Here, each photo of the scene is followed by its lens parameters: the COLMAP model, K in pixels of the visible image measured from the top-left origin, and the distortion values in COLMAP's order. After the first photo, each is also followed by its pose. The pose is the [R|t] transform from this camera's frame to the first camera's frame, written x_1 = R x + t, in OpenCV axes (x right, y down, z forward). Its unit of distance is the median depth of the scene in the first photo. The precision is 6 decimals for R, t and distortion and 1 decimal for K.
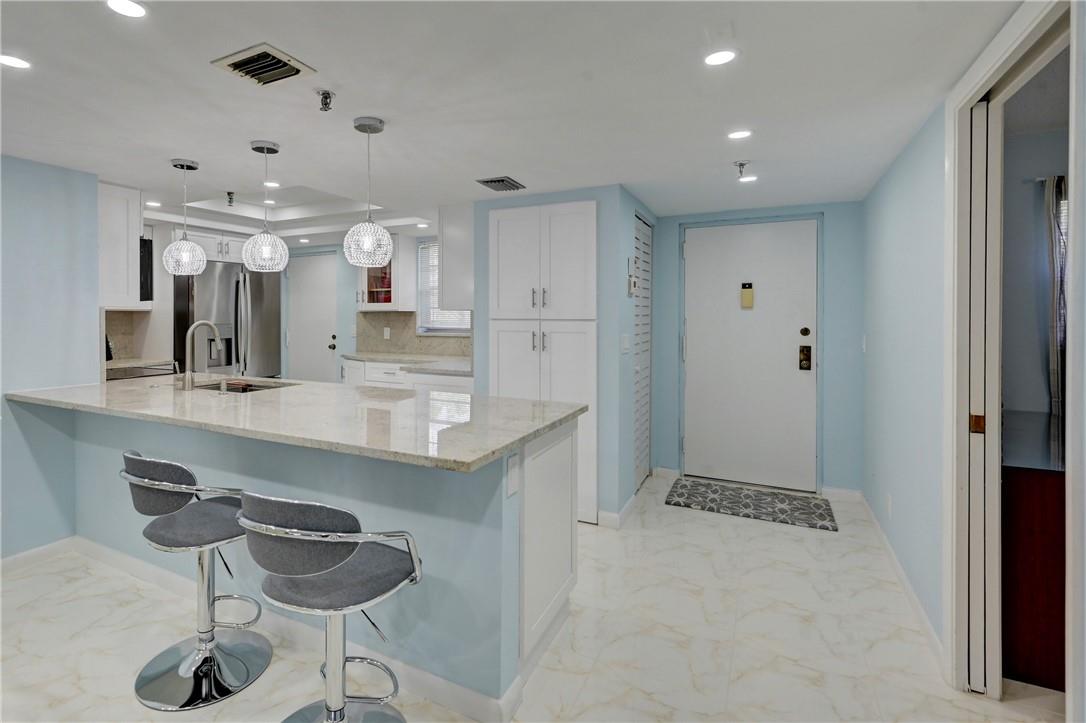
lens RADIAL K [[484.1, 0, 542.3], [0, 484.1, 316.9], [0, 0, 1]] dist [-0.000060, 0.000005]
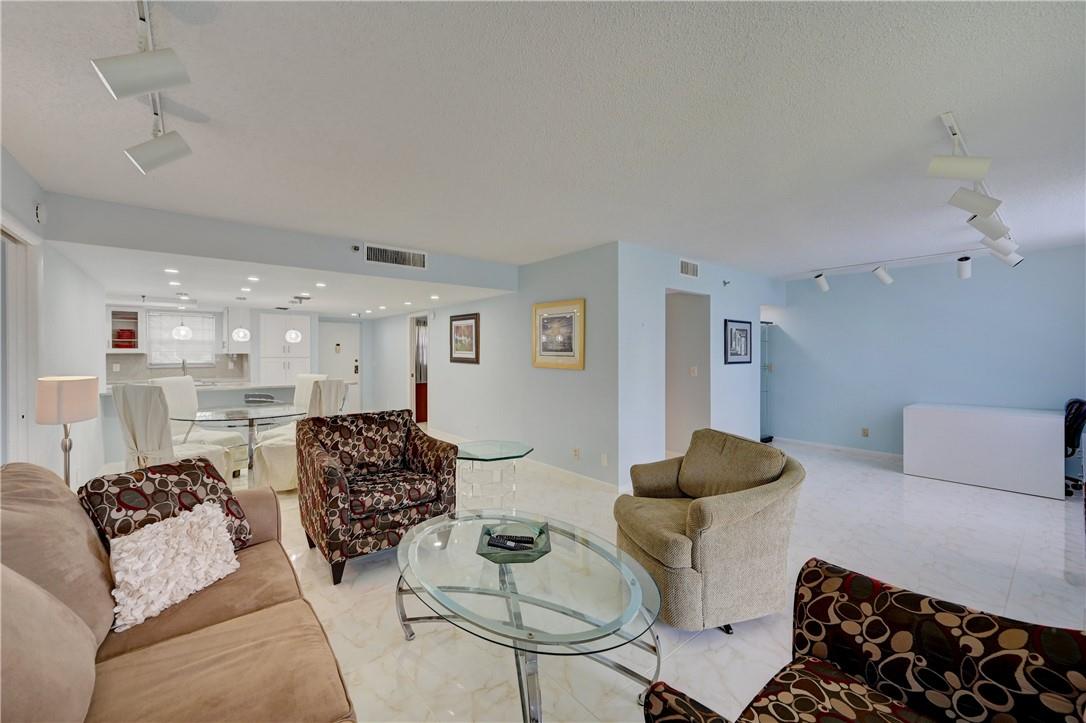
lens RADIAL K [[439.9, 0, 543.0], [0, 439.9, 361.5], [0, 0, 1]] dist [-0.000618, 0.000021]
pose [[0.384640, -0.018025, 0.922891, -1.618729], [0.004313, 0.999834, 0.017730, -0.007982], [-0.923057, -0.002839, 0.384654, -1.179979]]
